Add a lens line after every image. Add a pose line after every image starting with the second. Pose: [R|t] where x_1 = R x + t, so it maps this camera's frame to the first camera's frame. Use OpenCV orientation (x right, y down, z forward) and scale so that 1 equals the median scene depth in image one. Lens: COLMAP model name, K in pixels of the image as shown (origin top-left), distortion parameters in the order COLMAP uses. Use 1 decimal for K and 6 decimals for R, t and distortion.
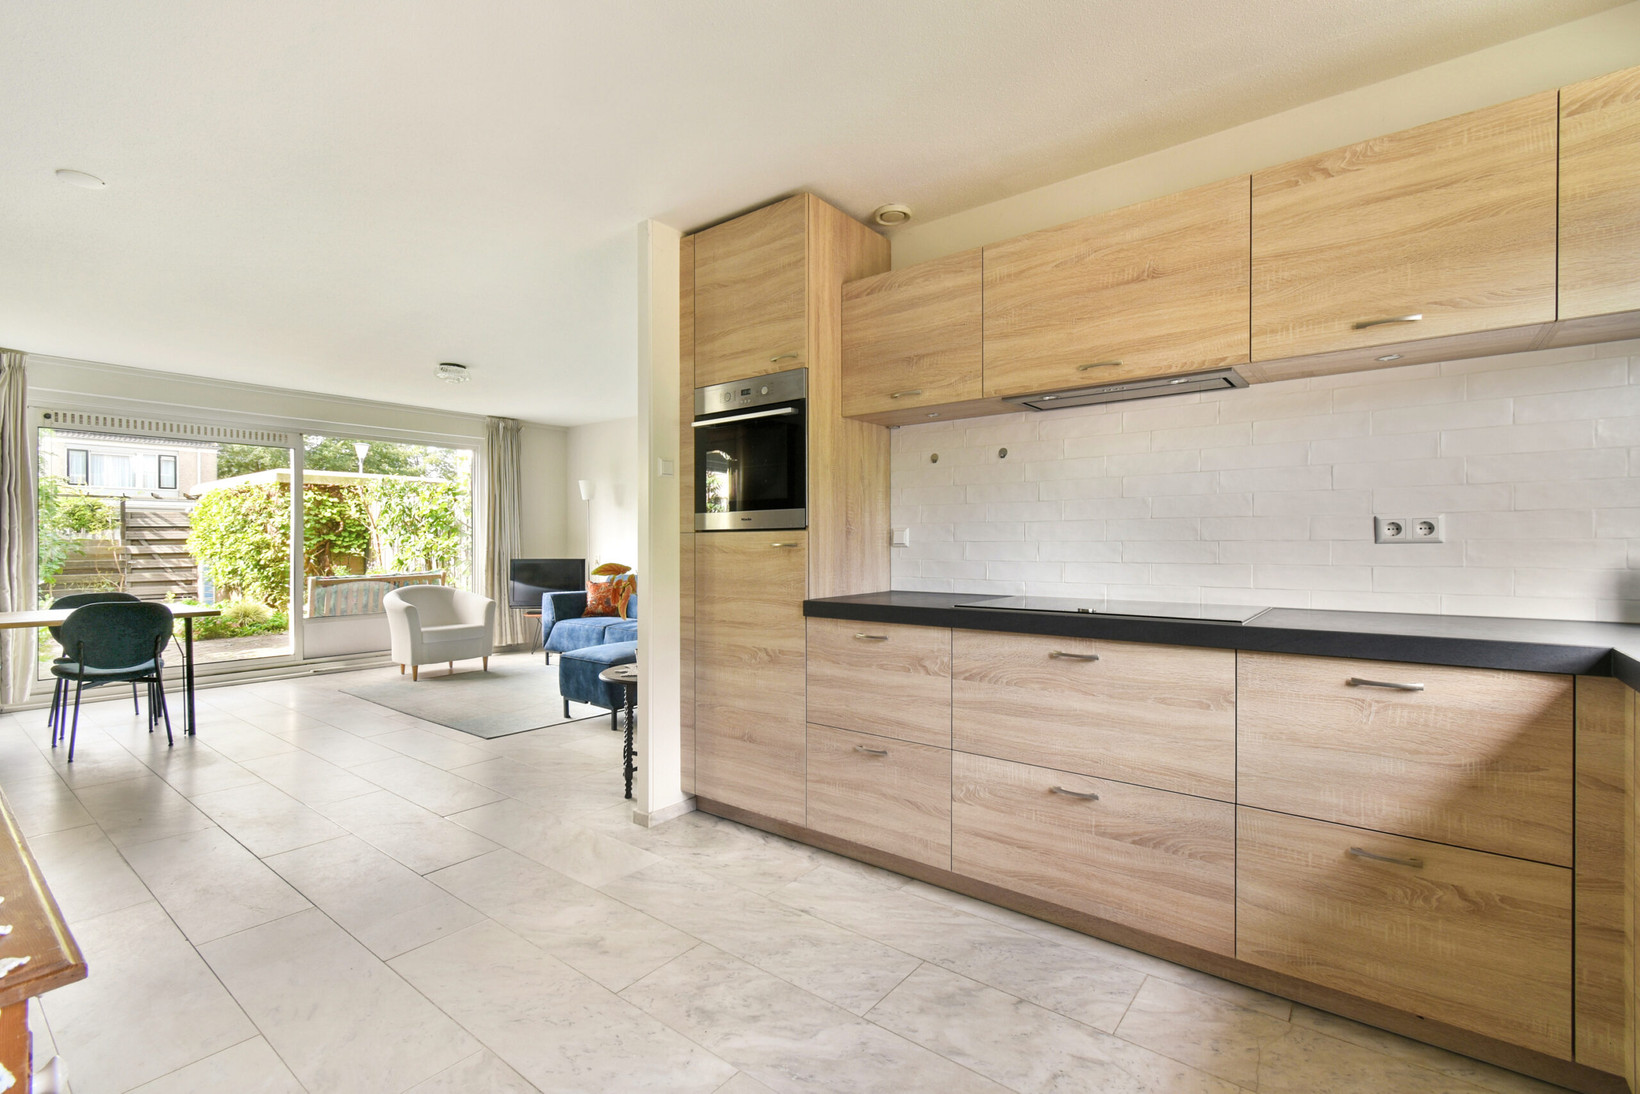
lens RADIAL K [[734.5, 0, 833.0], [0, 734.5, 557.6], [0, 0, 1]] dist [-0.000282, -0.001469]
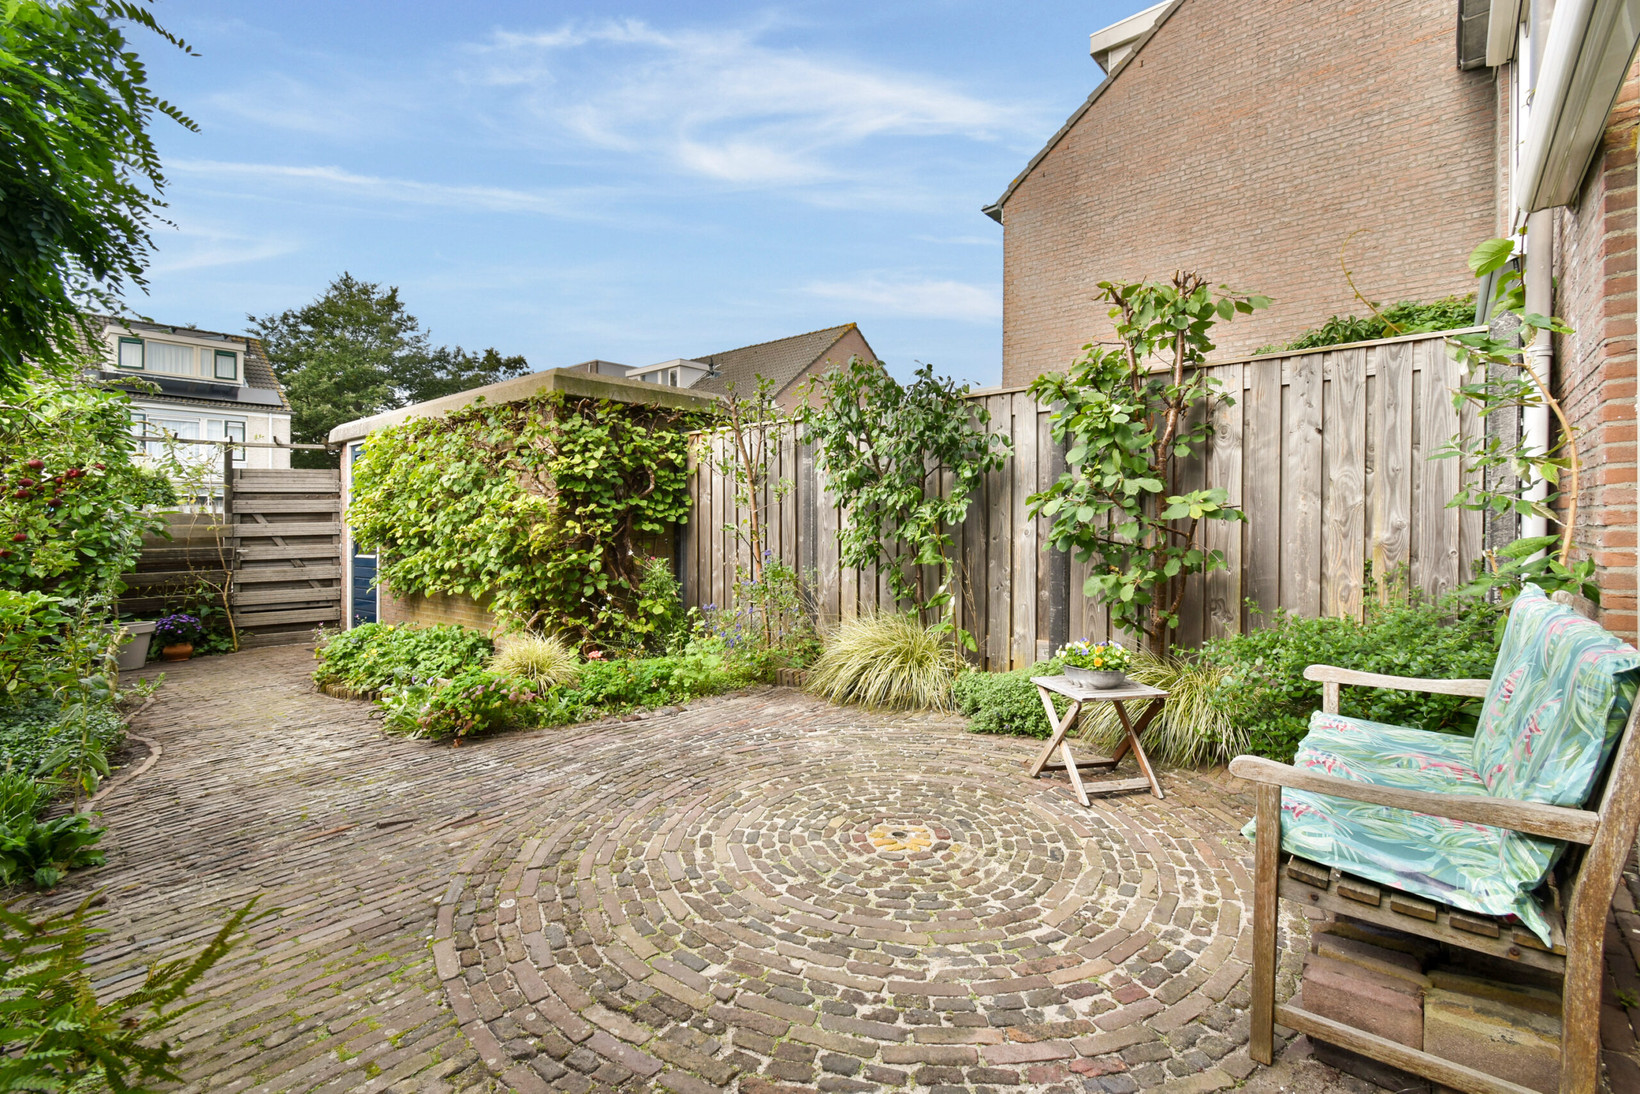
lens RADIAL K [[734.5, 0, 823.0], [0, 734.5, 519.4], [0, 0, 1]] dist [-0.000282, -0.001469]
pose [[0.999287, -0.007489, -0.036994, -0.674523], [0.006568, 0.999667, -0.024936, -0.002099], [0.037168, 0.024676, 0.999004, 0.610571]]
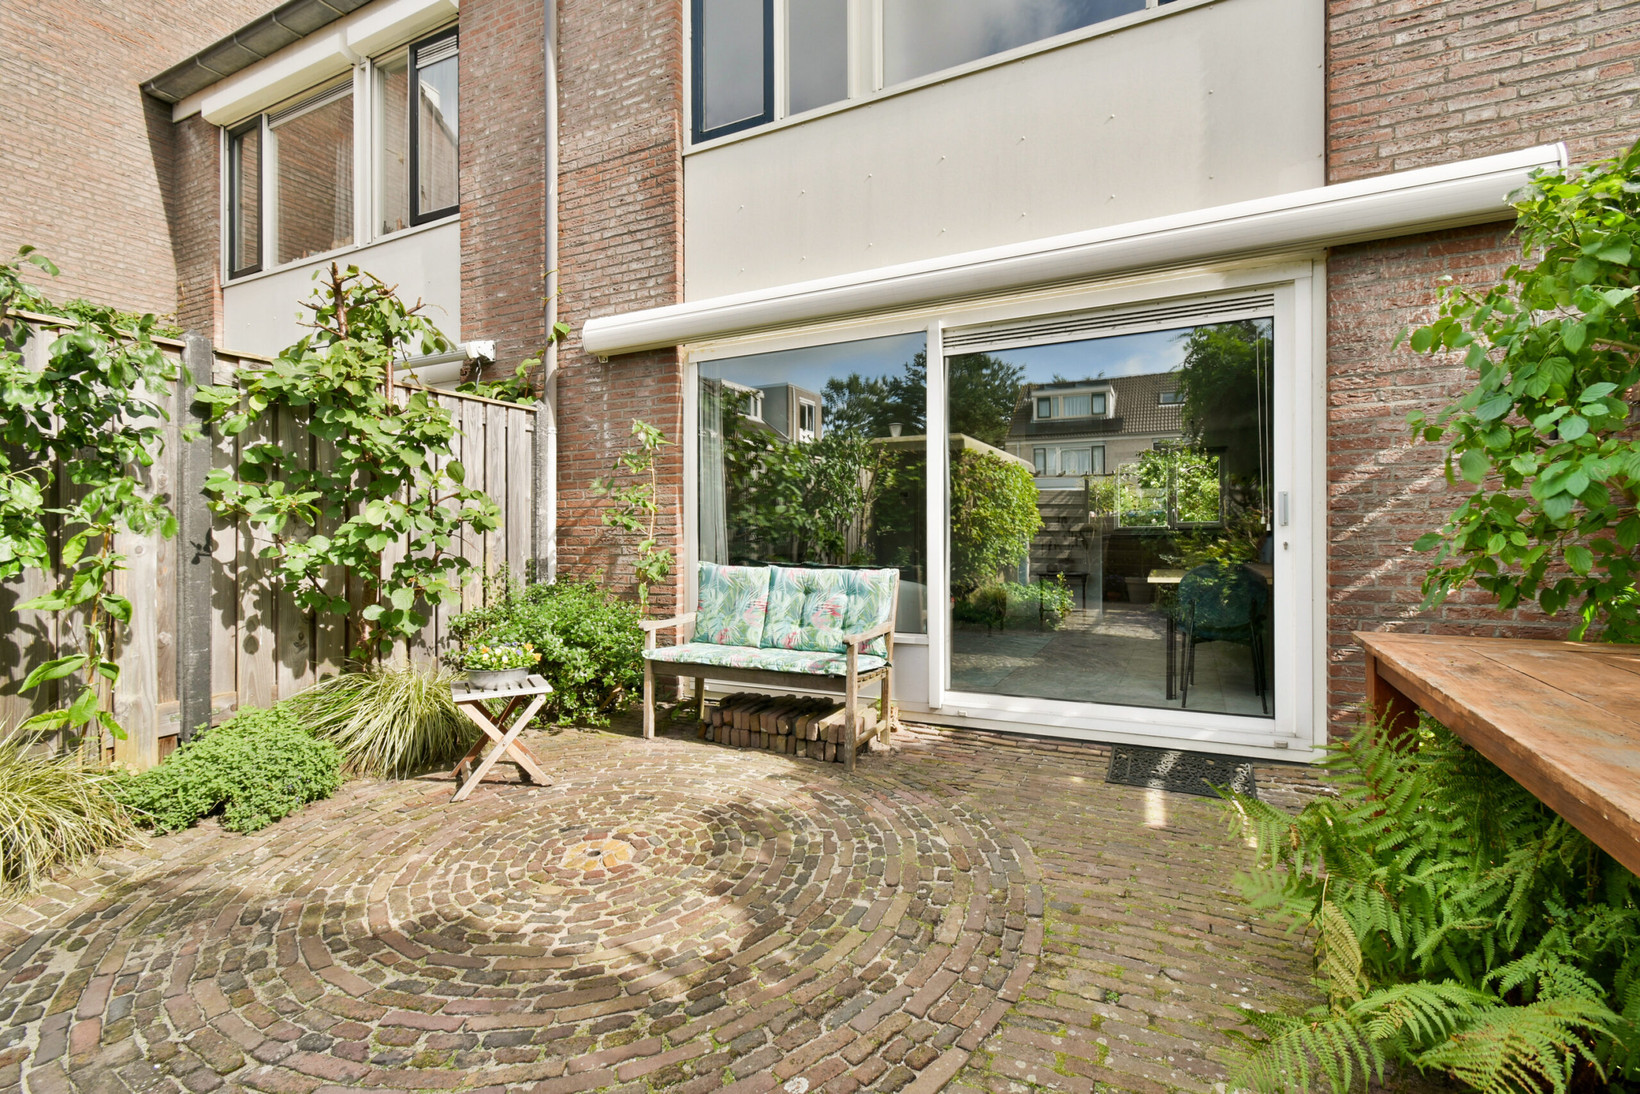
lens RADIAL K [[734.5, 0, 818.6], [0, 734.5, 543.8], [0, 0, 1]] dist [-0.000282, -0.001469]
pose [[-0.191118, -0.014401, 0.981461, -1.023280], [0.034585, 0.999173, 0.021395, -0.005078], [-0.980958, 0.038033, -0.190462, 0.948168]]
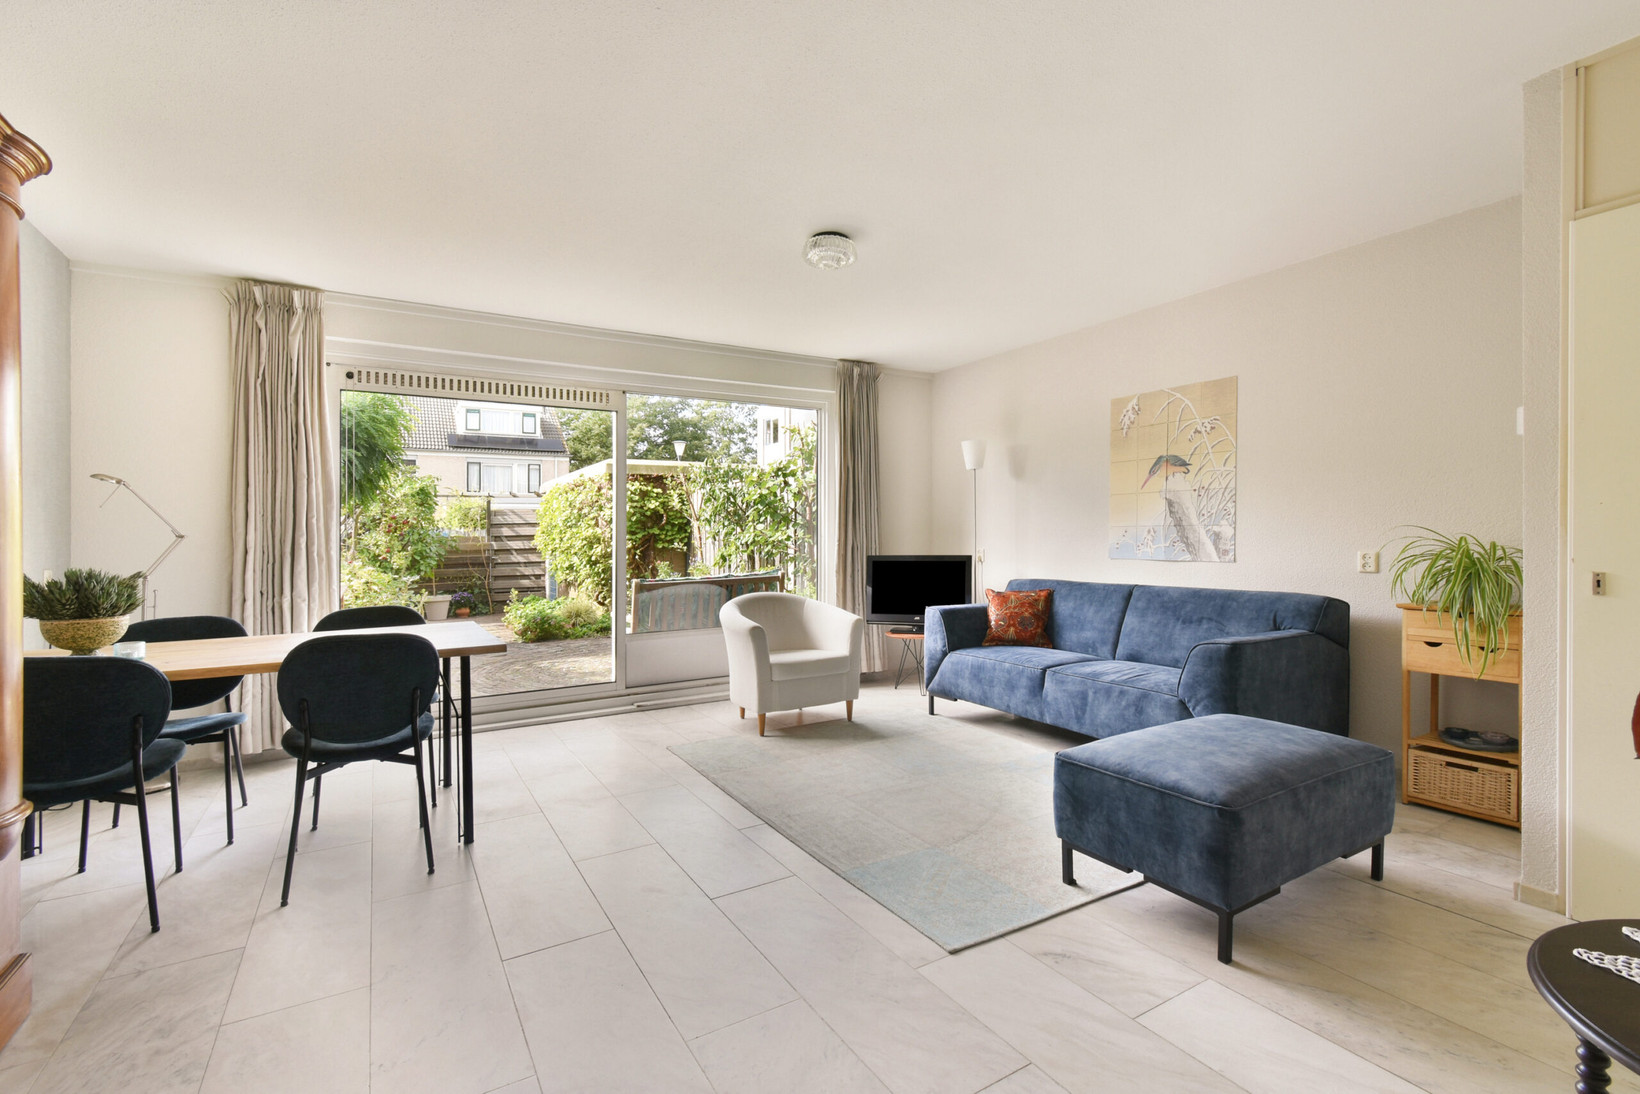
lens RADIAL K [[734.5, 0, 827.0], [0, 734.5, 536.1], [0, 0, 1]] dist [-0.000282, -0.001469]
pose [[0.933119, -0.009883, -0.359433, -0.187991], [0.002772, 0.999790, -0.020294, -0.002292], [0.359558, 0.017940, 0.932950, 0.270617]]
